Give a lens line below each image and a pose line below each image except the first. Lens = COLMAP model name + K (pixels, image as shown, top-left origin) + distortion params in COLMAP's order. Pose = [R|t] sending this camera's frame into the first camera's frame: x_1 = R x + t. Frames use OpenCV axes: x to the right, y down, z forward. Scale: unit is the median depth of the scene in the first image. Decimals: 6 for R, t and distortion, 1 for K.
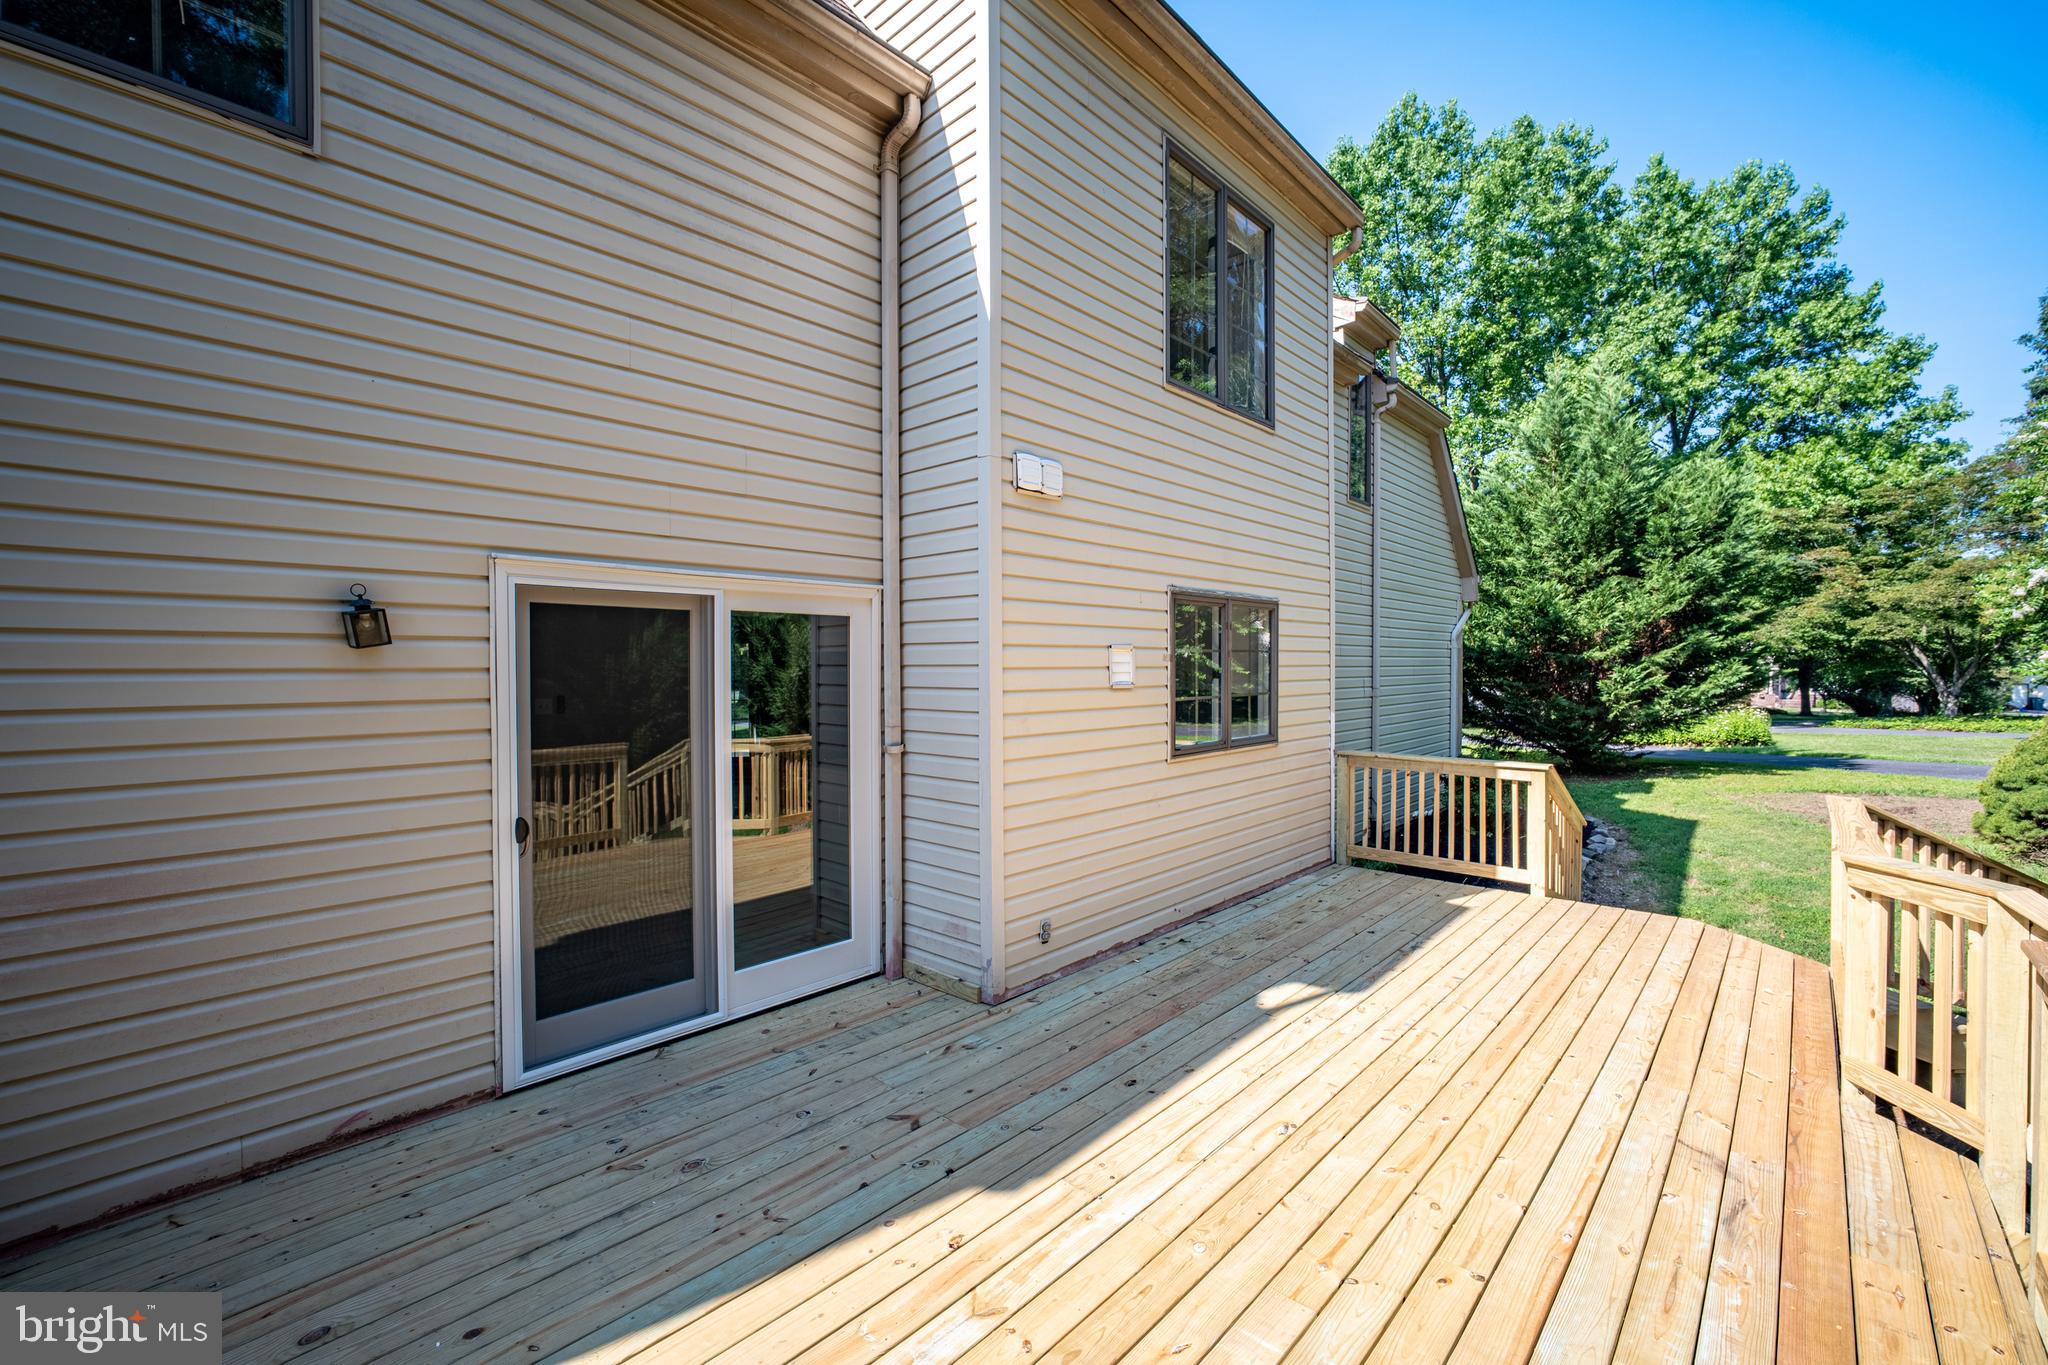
lens RADIAL K [[861.1, 0, 1027.4], [0, 861.1, 680.5], [0, 0, 1]] dist [-0.002270, 0.000263]
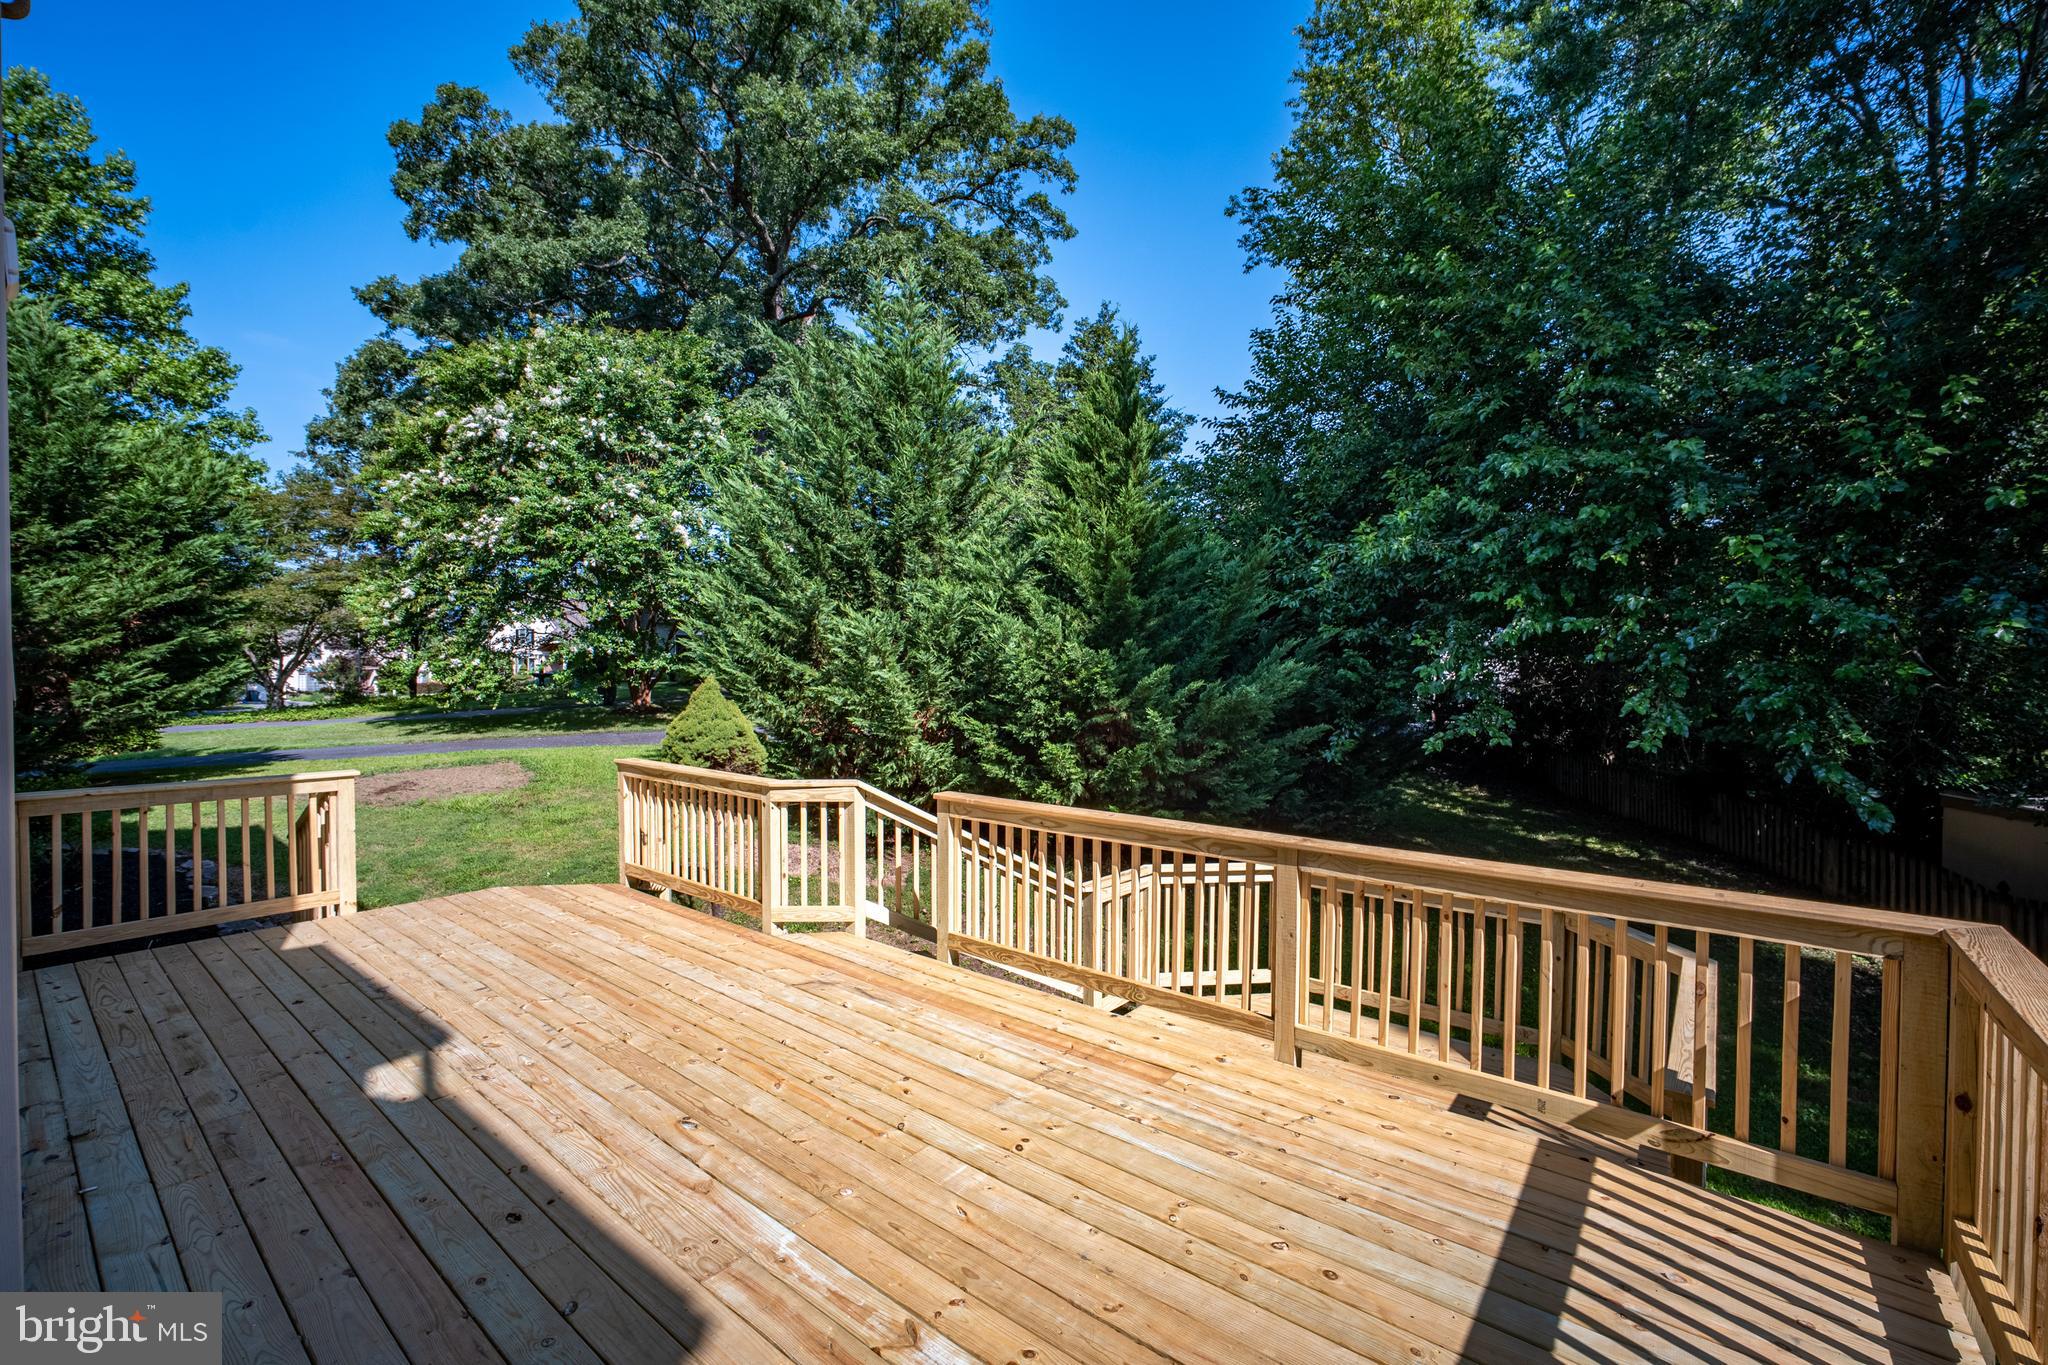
lens RADIAL K [[861.1, 0, 1027.4], [0, 861.1, 680.1], [0, 0, 1]] dist [-0.002270, 0.000263]
pose [[-0.057208, -0.016004, 0.998234, -0.449874], [0.012728, 0.999779, 0.016758, -0.006038], [-0.998281, 0.013664, -0.056992, 0.409088]]
